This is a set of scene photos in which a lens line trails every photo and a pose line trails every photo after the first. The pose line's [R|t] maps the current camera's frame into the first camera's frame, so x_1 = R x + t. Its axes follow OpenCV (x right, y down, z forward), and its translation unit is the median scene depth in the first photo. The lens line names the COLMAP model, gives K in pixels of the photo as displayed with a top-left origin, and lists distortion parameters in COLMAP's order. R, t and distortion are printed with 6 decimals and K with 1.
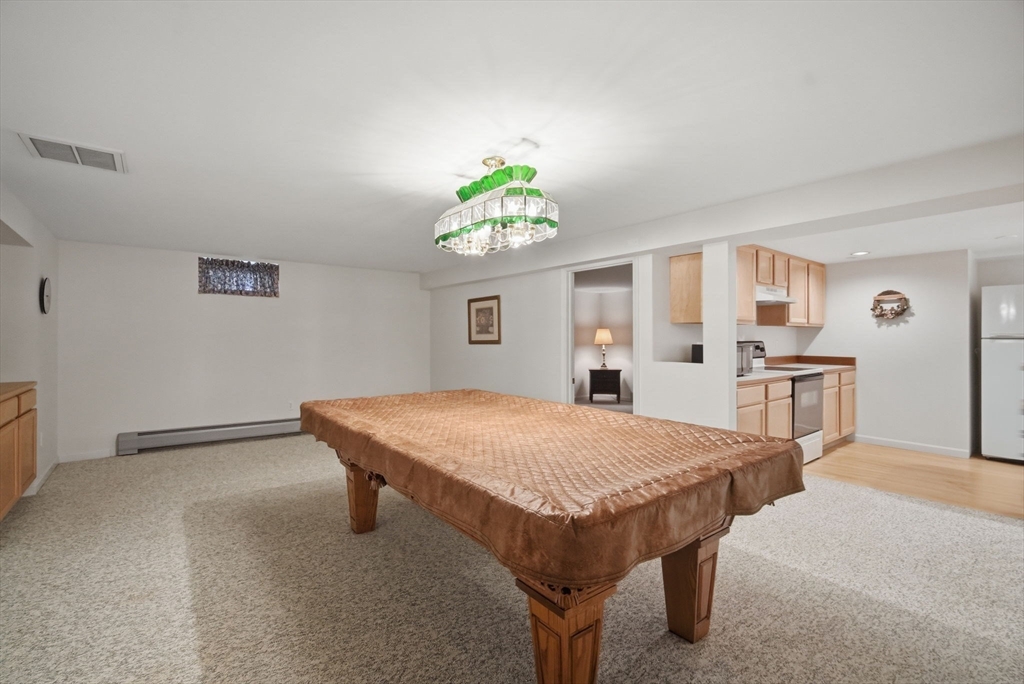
lens RADIAL K [[463.2, 0, 506.3], [0, 463.2, 334.7], [0, 0, 1]] dist [-0.004091, 0.000063]
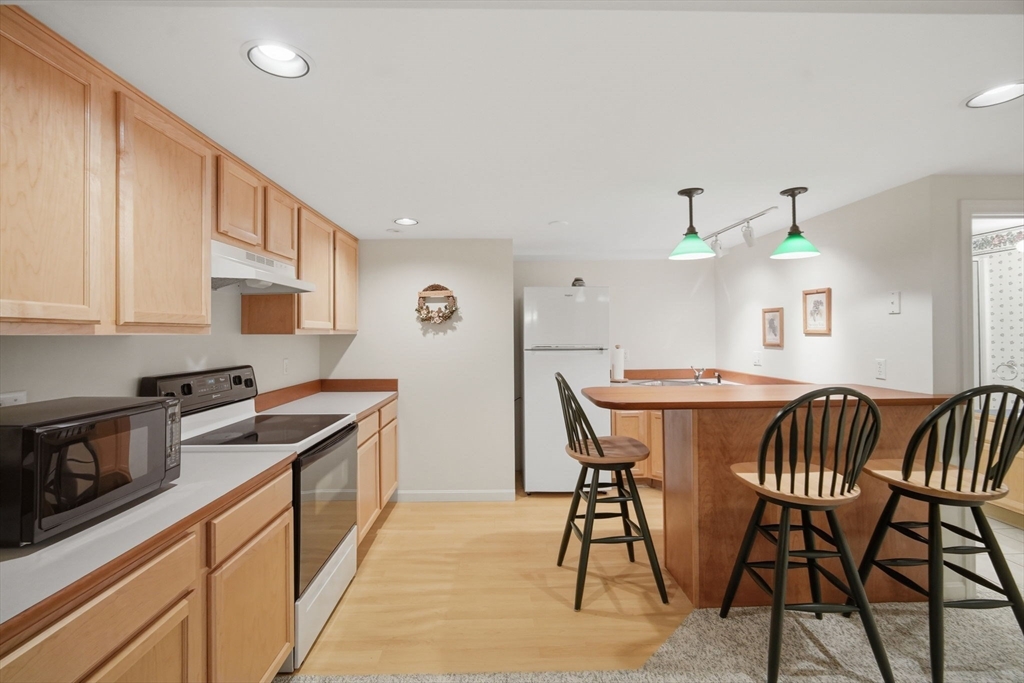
lens RADIAL K [[463.2, 0, 506.3], [0, 463.2, 334.2], [0, 0, 1]] dist [-0.004091, 0.000063]
pose [[0.610877, -0.003054, 0.791720, 0.329386], [0.003438, 0.999993, 0.001205, -0.019223], [-0.791718, 0.001986, 0.610883, 0.480450]]
